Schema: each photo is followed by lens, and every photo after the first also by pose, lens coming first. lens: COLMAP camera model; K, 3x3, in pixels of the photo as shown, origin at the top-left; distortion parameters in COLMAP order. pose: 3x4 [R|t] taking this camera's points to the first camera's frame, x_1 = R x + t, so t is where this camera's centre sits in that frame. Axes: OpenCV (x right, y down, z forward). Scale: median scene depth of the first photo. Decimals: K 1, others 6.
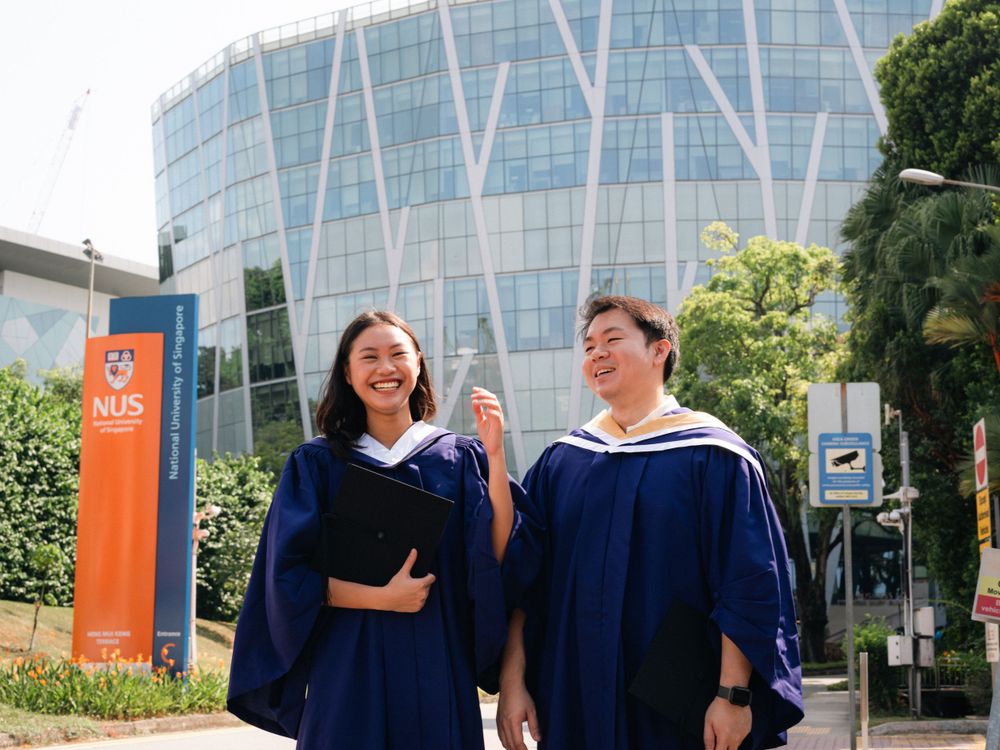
lens RADIAL K [[1480.4, 0, 500.0], [0, 1480.4, 375.0], [0, 0, 1]] dist [0.010518, 0.049729]
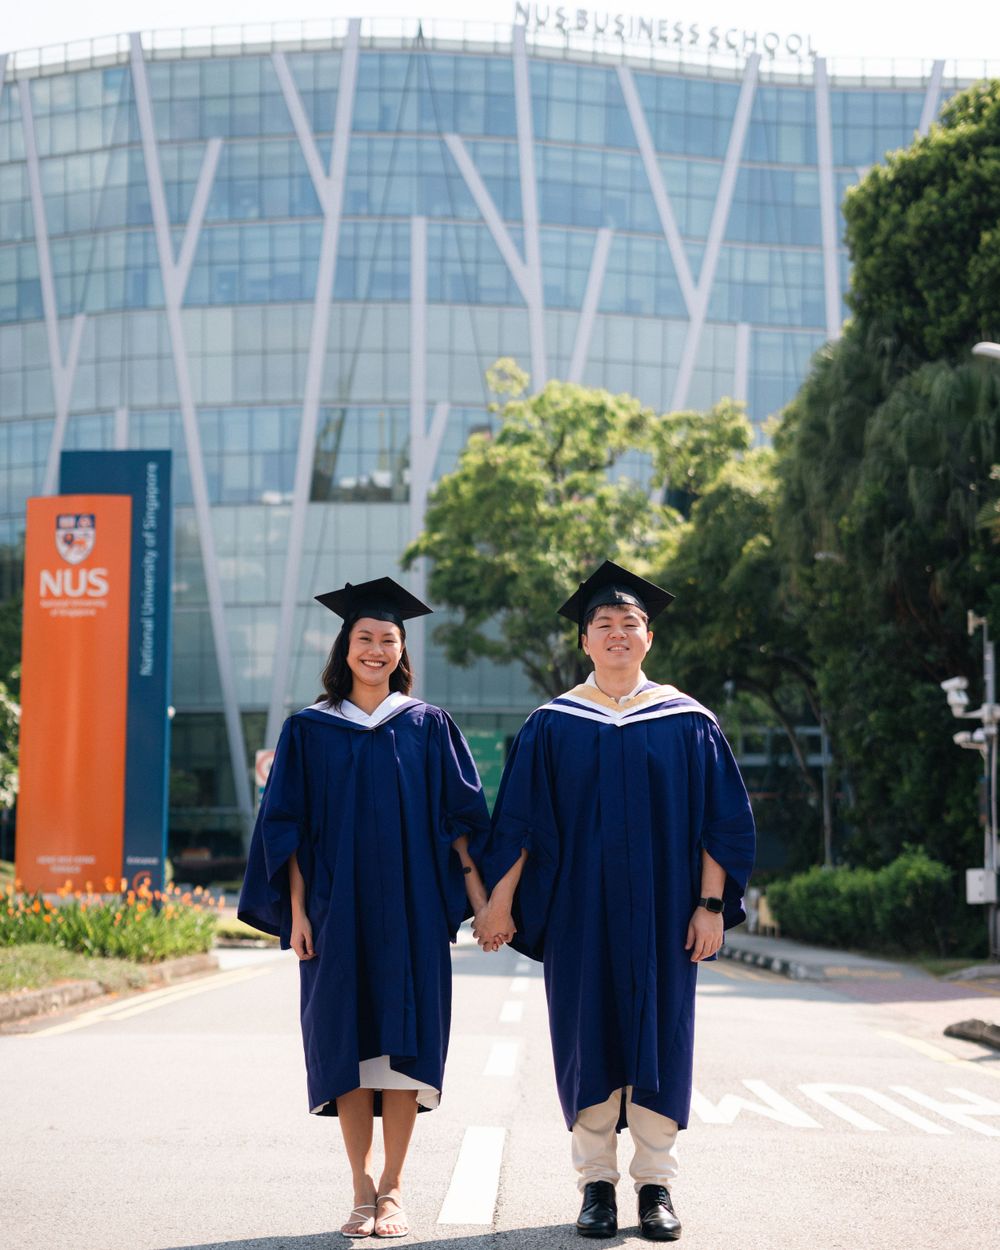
lens RADIAL K [[1827.4, 0, 500.0], [0, 1827.4, 625.0], [0, 0, 1]] dist [0.000456, -0.052869]
pose [[0.985945, 0.029777, 0.164398, -0.189928], [-0.037458, 0.998337, 0.043816, -0.008977], [-0.162819, -0.049358, 0.985421, -0.032076]]
